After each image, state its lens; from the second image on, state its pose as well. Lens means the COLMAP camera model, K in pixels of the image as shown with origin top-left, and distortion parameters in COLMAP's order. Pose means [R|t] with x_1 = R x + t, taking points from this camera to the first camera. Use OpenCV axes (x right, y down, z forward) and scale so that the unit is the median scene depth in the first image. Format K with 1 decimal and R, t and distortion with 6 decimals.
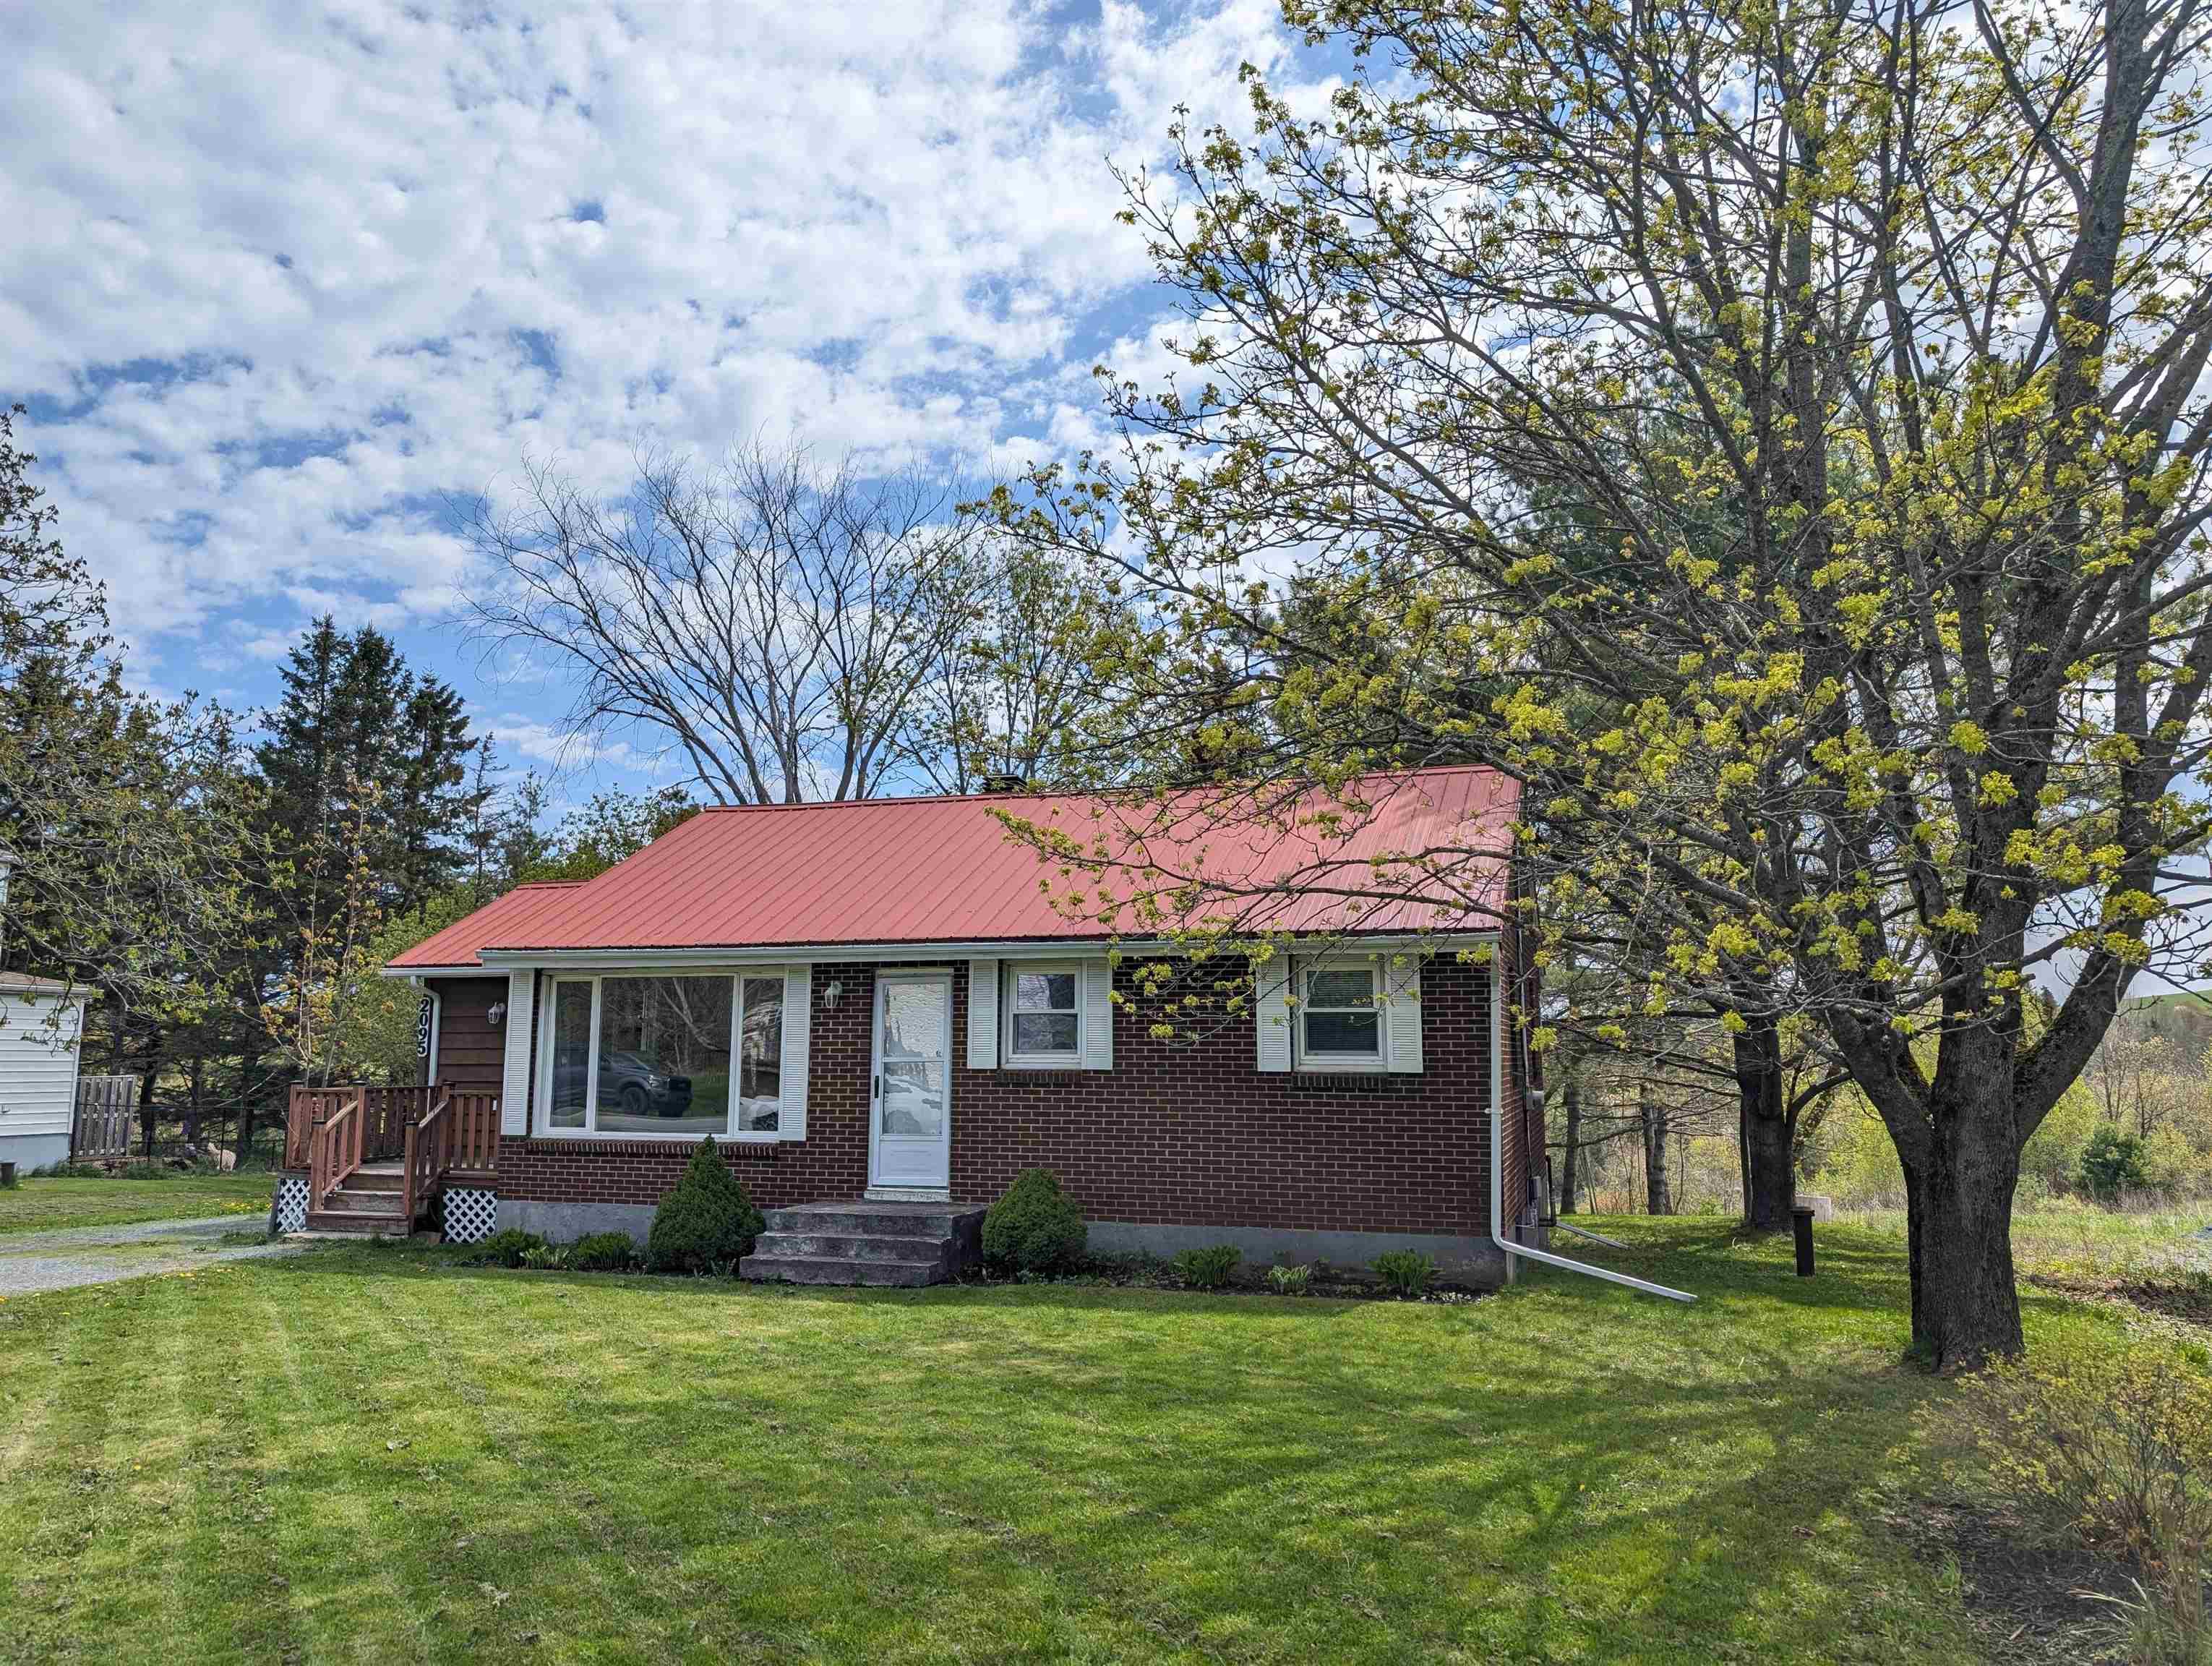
lens RADIAL K [[1584.3, 0, 1106.0], [0, 1584.3, 833.0], [0, 0, 1]] dist [0.006553, -0.124724]
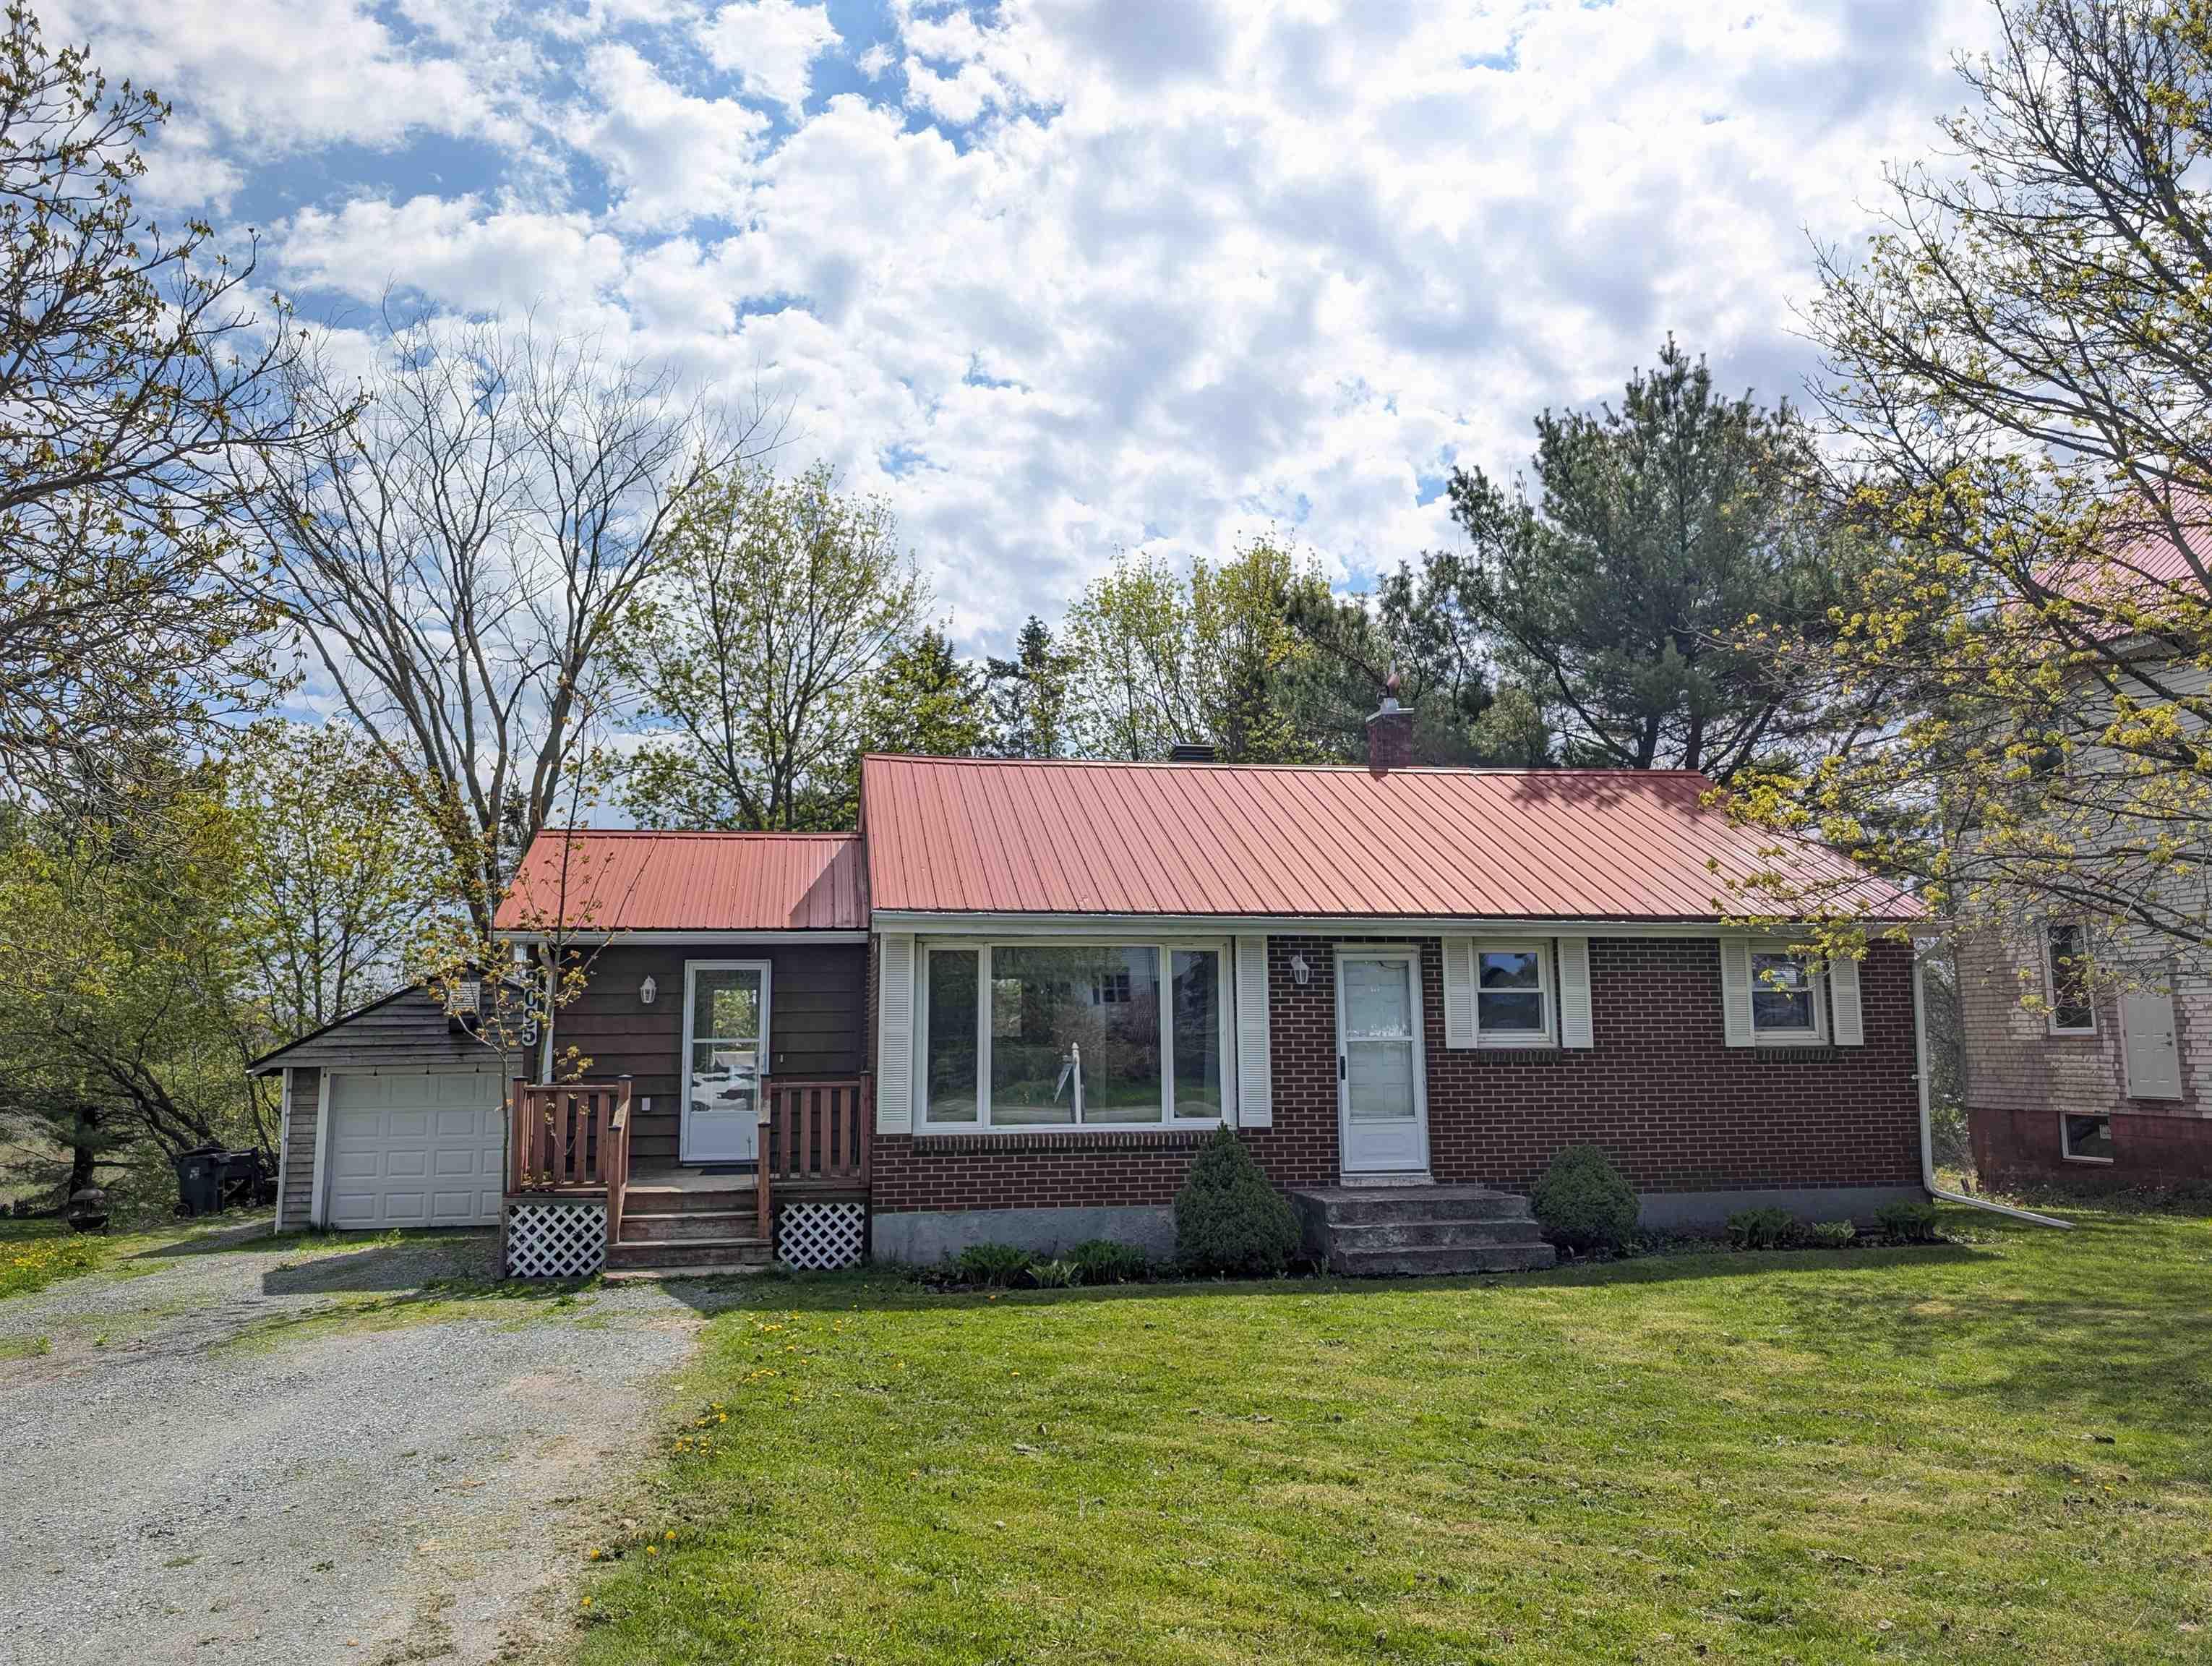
lens RADIAL K [[1584.3, 0, 1106.0], [0, 1584.3, 833.0], [0, 0, 1]] dist [0.006553, -0.124724]
pose [[0.888889, 0.052452, 0.455109, -0.700939], [-0.057501, 0.998342, -0.002755, 0.030534], [-0.454499, -0.023720, 0.890431, 0.222723]]
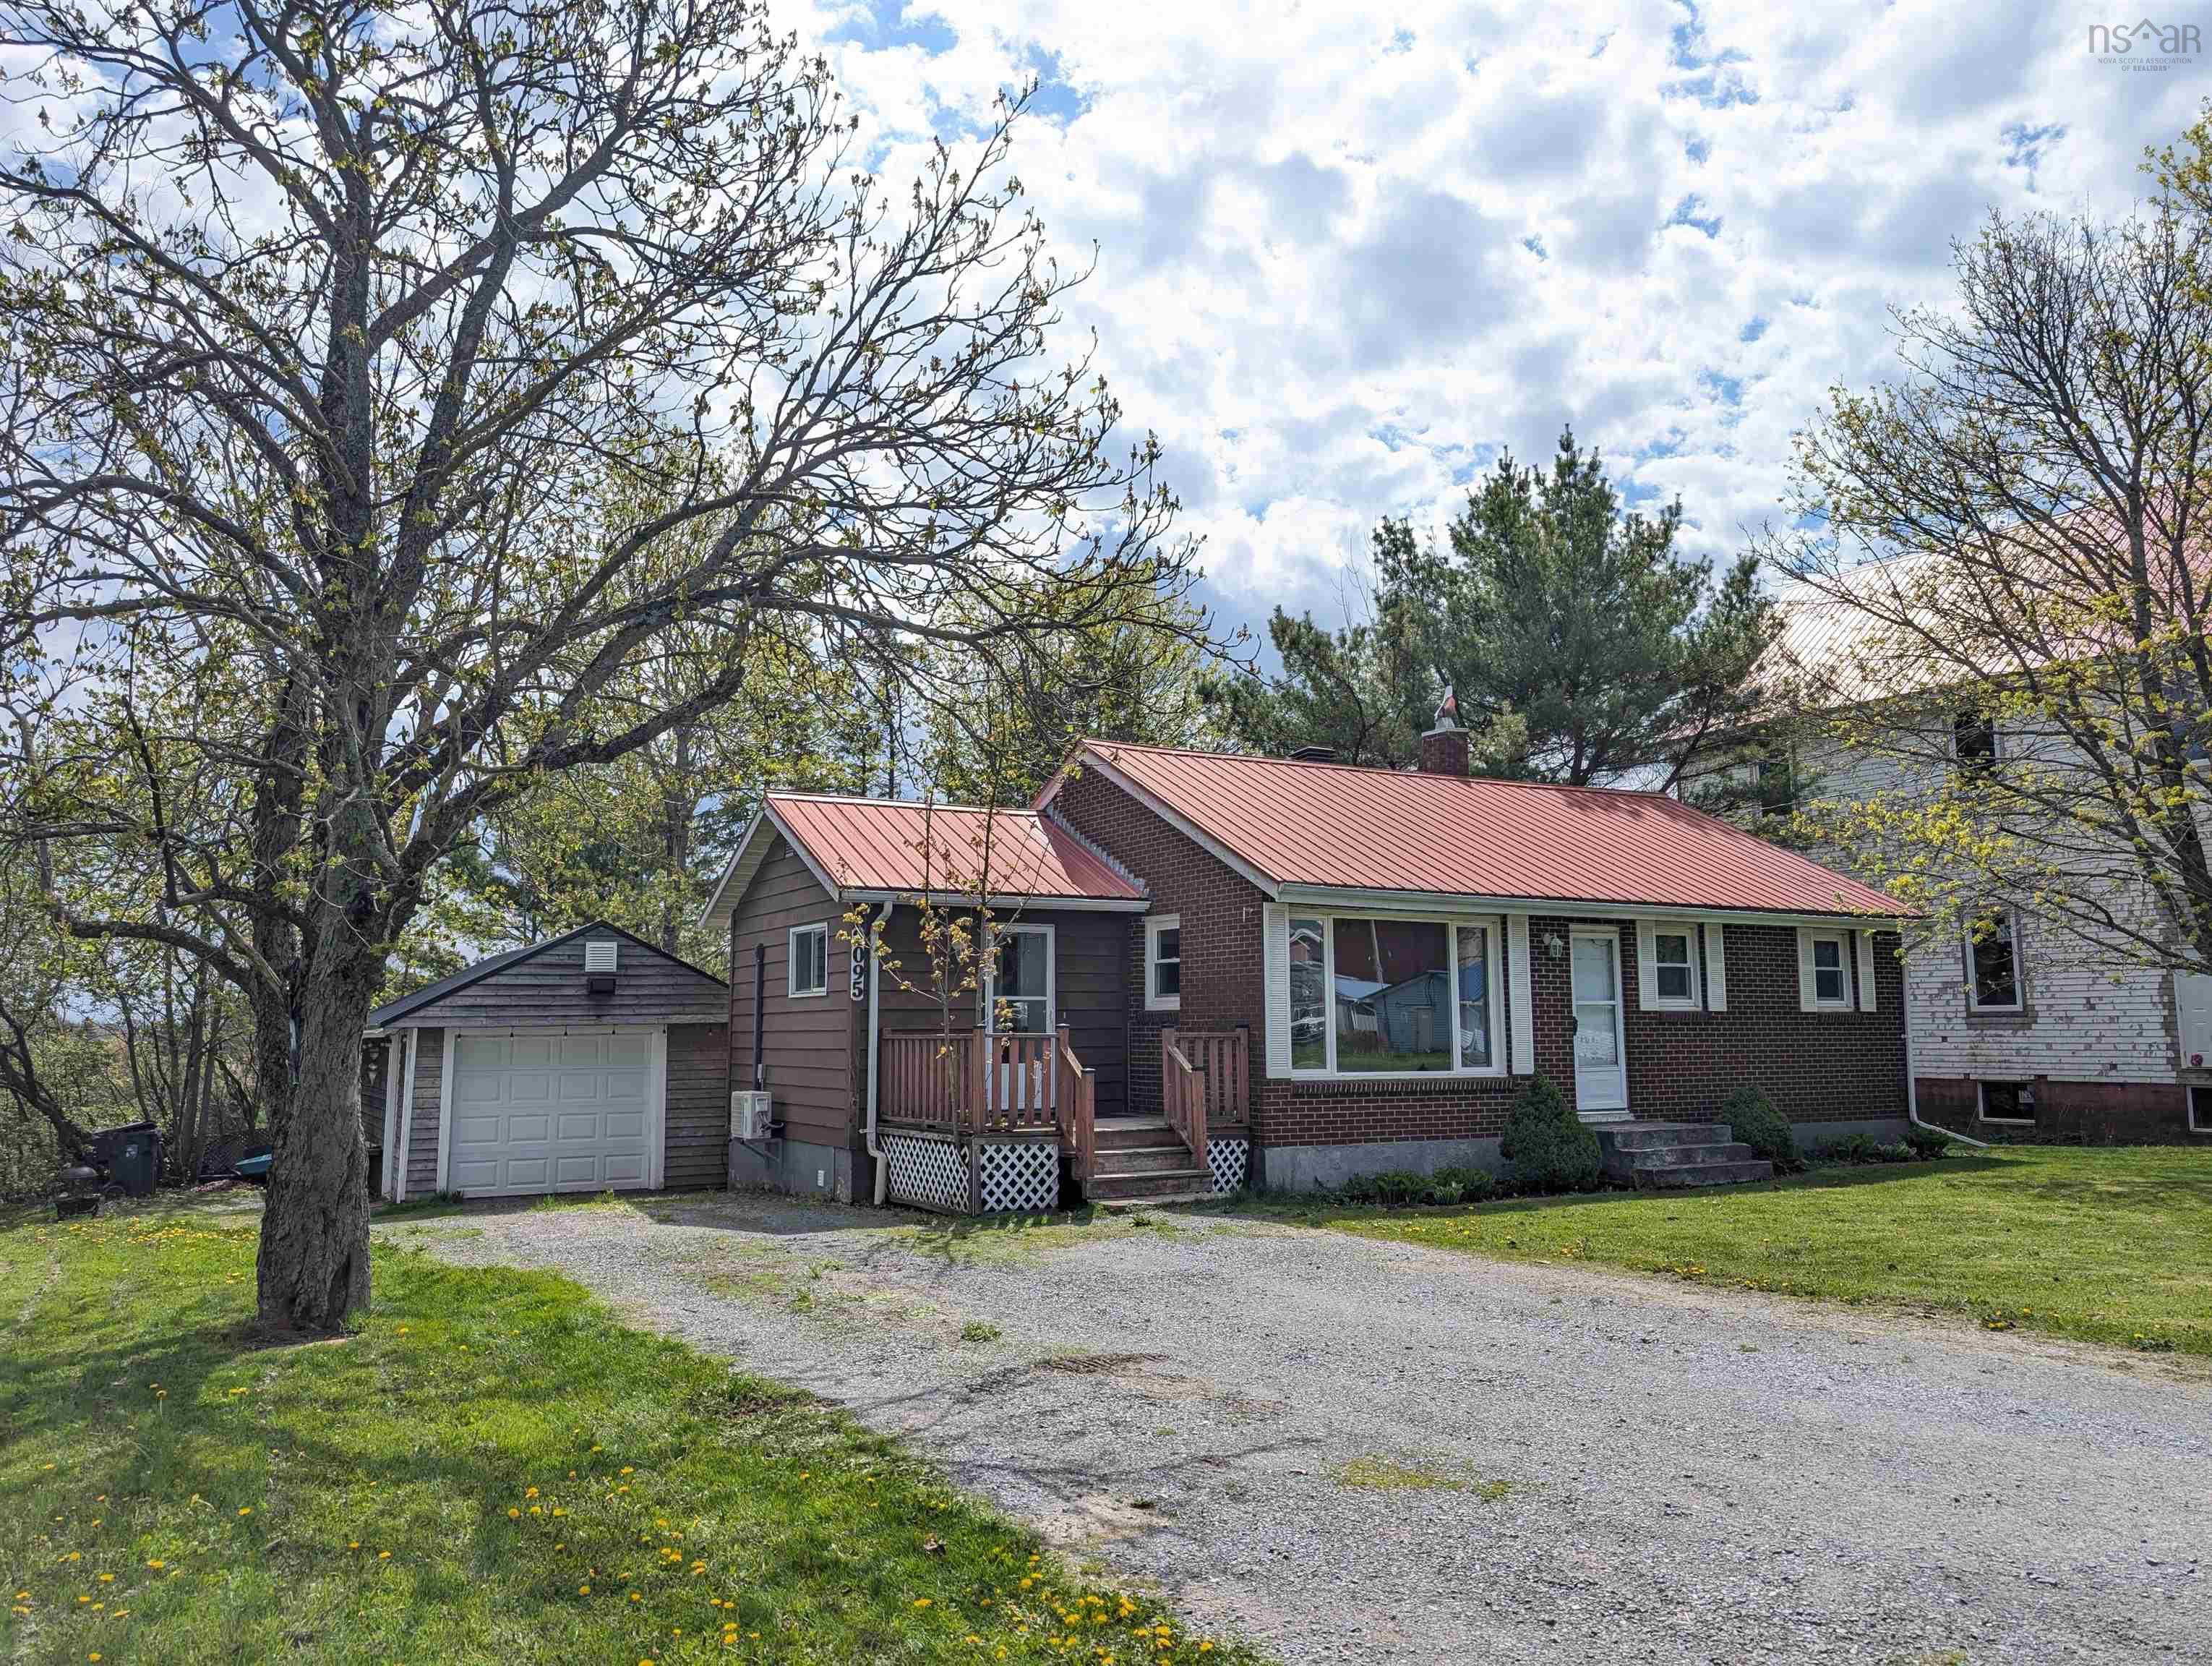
lens RADIAL K [[1584.3, 0, 1106.0], [0, 1584.3, 833.0], [0, 0, 1]] dist [0.006553, -0.124724]
pose [[0.686683, 0.090459, 0.721307, -1.210189], [-0.102702, 0.994348, -0.026930, 0.085929], [-0.719666, -0.055587, 0.692092, 0.449291]]
